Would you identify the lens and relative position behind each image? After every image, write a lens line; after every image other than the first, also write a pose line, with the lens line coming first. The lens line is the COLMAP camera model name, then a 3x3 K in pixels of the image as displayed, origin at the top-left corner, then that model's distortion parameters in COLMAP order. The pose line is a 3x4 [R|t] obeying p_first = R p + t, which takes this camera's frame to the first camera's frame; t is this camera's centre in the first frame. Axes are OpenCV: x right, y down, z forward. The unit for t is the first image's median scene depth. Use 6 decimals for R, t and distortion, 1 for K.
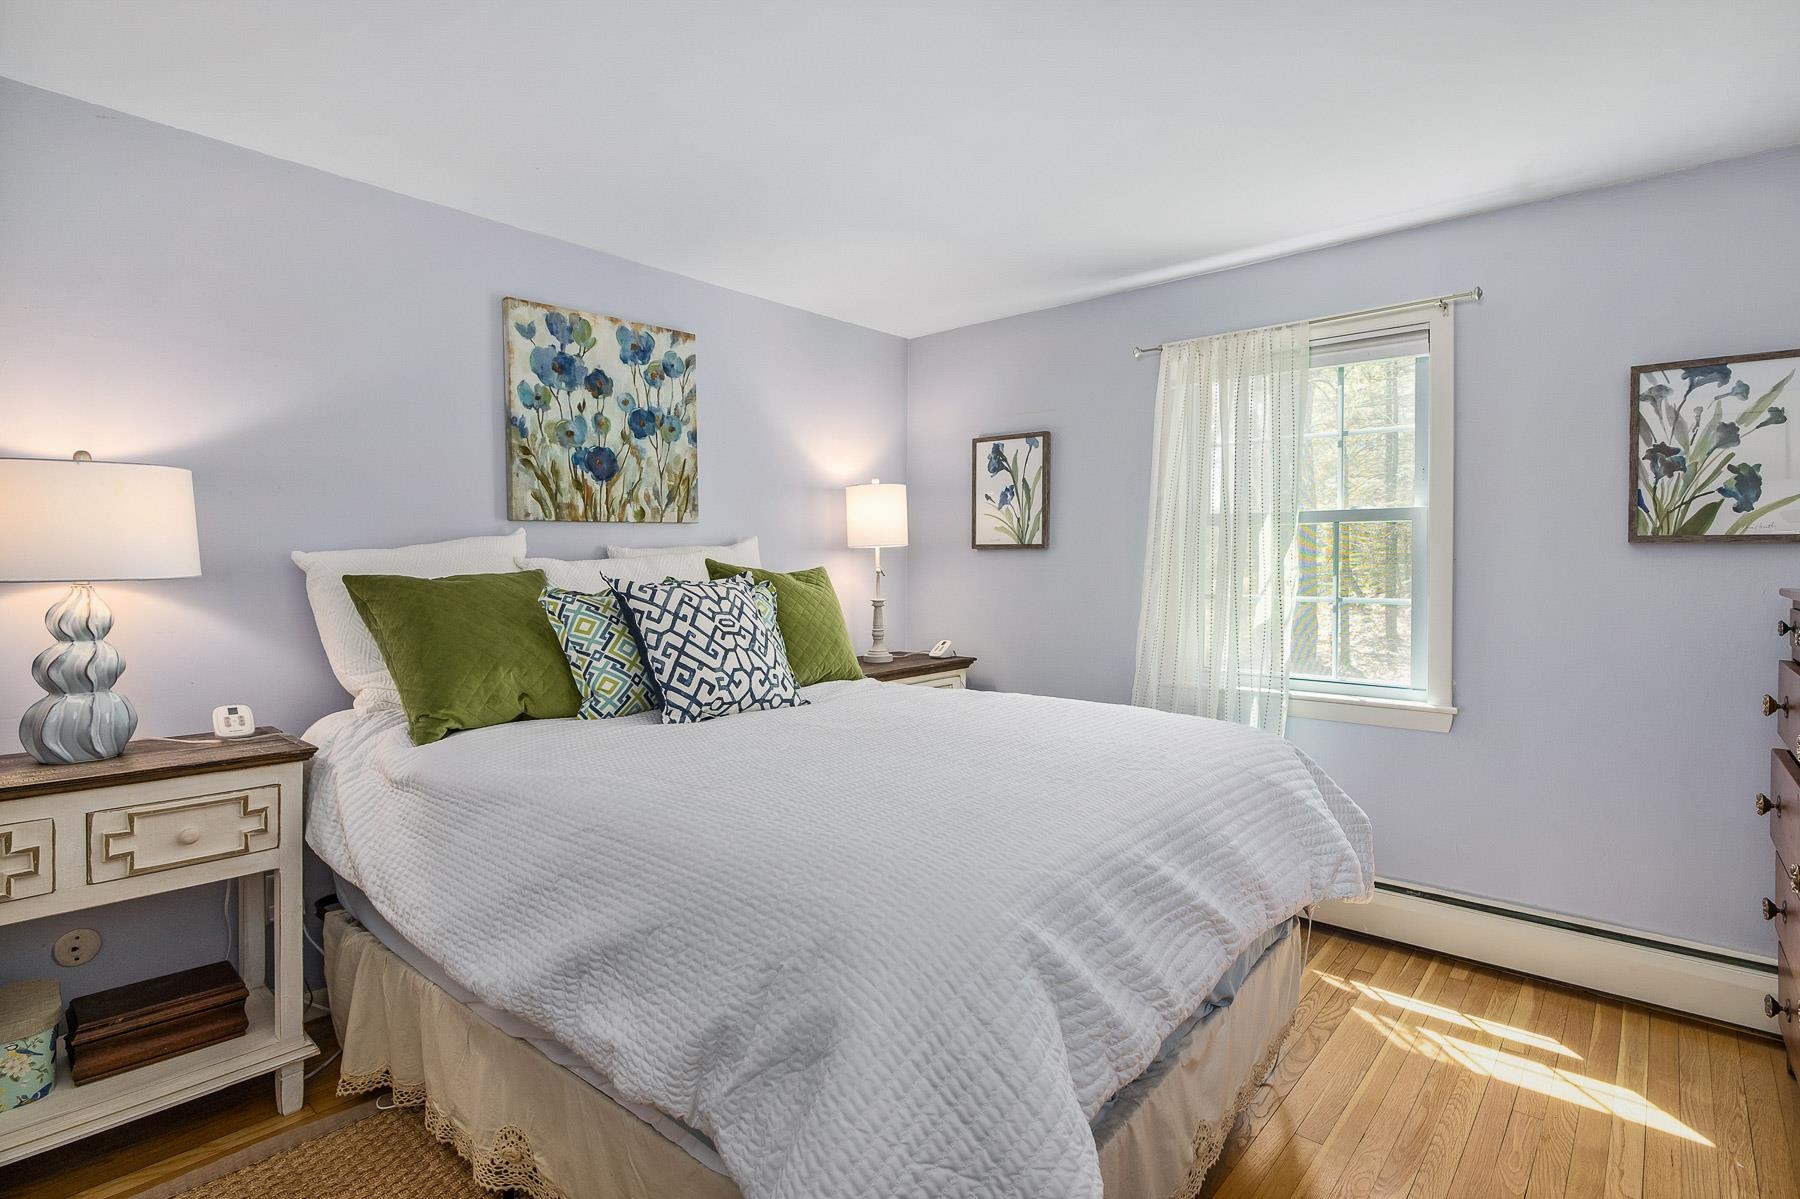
lens RADIAL K [[878.4, 0, 905.7], [0, 878.4, 587.3], [0, 0, 1]] dist [-0.005275, -0.000389]
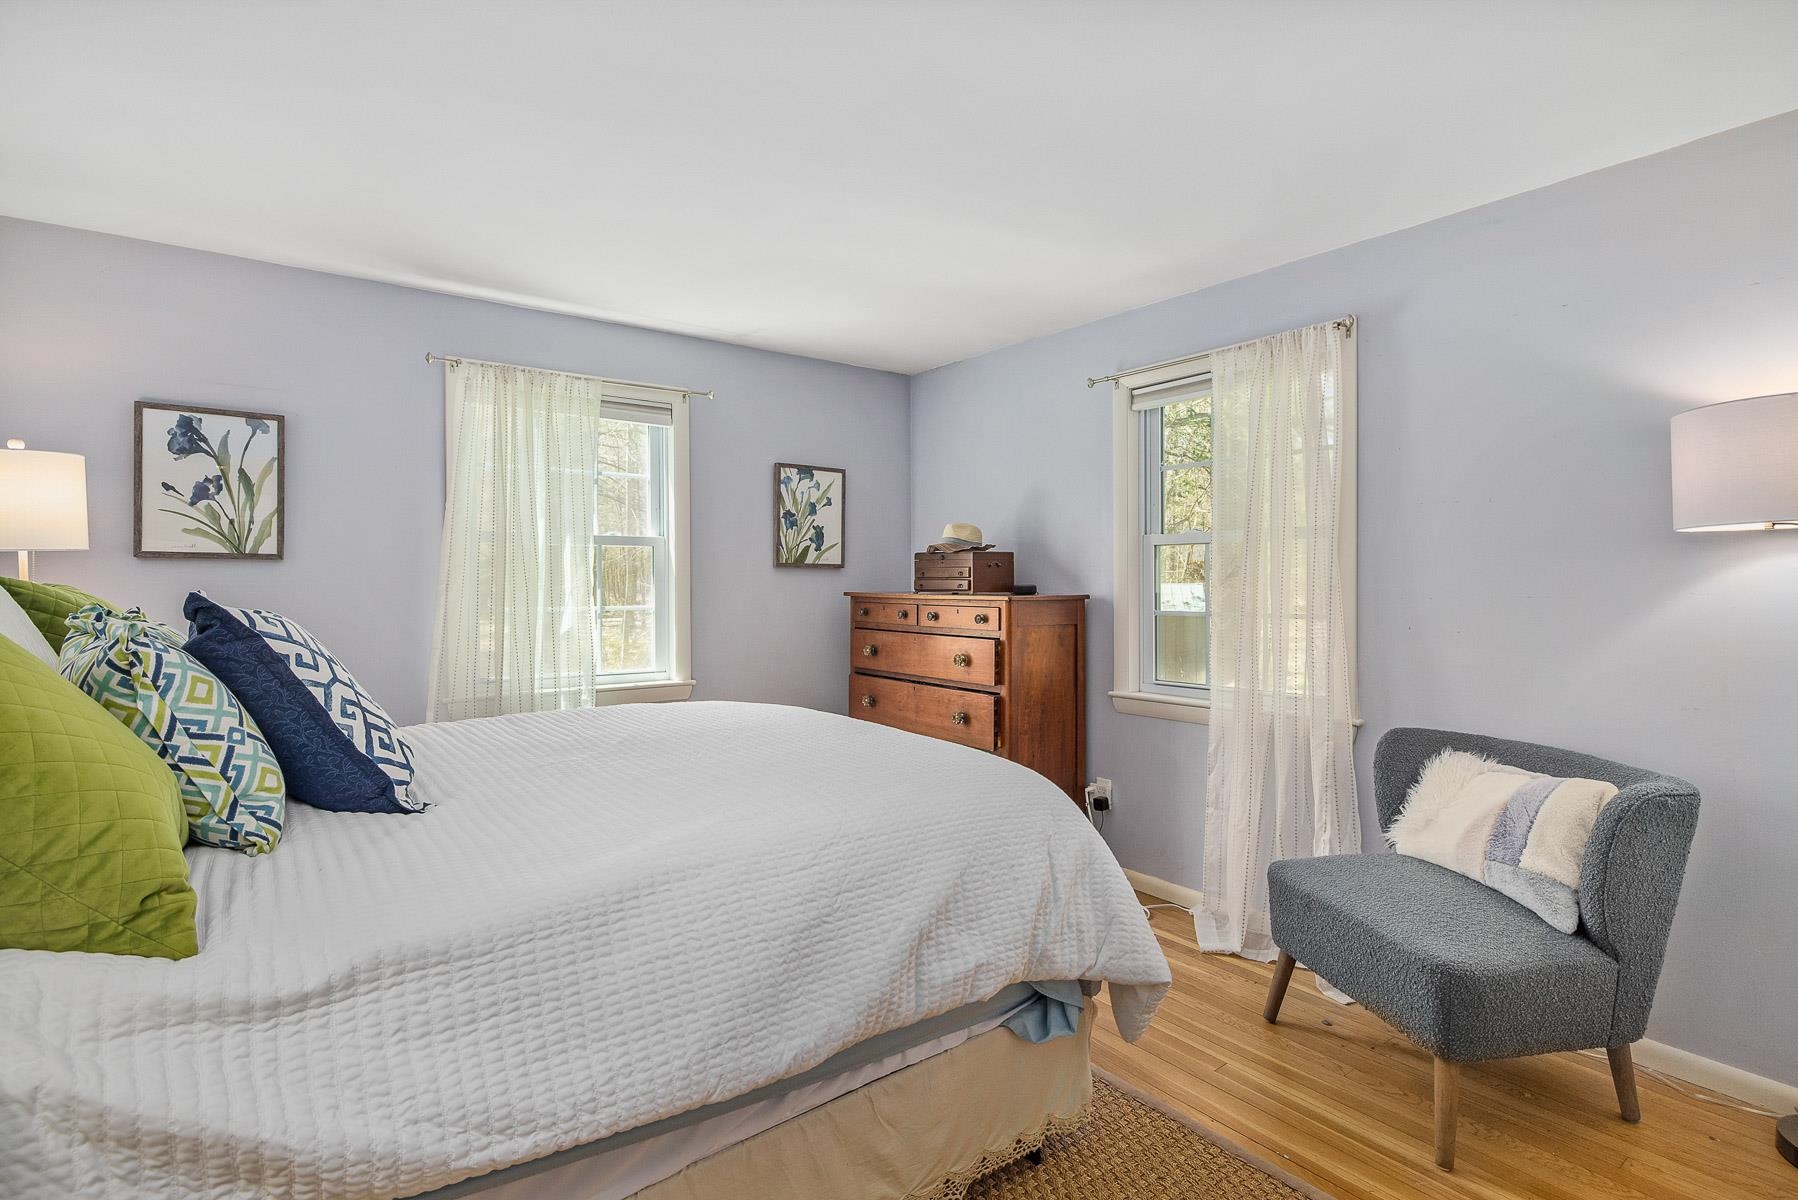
lens RADIAL K [[877.4, 0, 903.1], [0, 877.4, 592.6], [0, 0, 1]] dist [-0.005275, -0.000389]
pose [[0.212921, -0.014787, 0.976958, -0.777403], [0.023407, 0.999676, 0.010029, -0.013013], [-0.976789, 0.020733, 0.213198, 0.408854]]
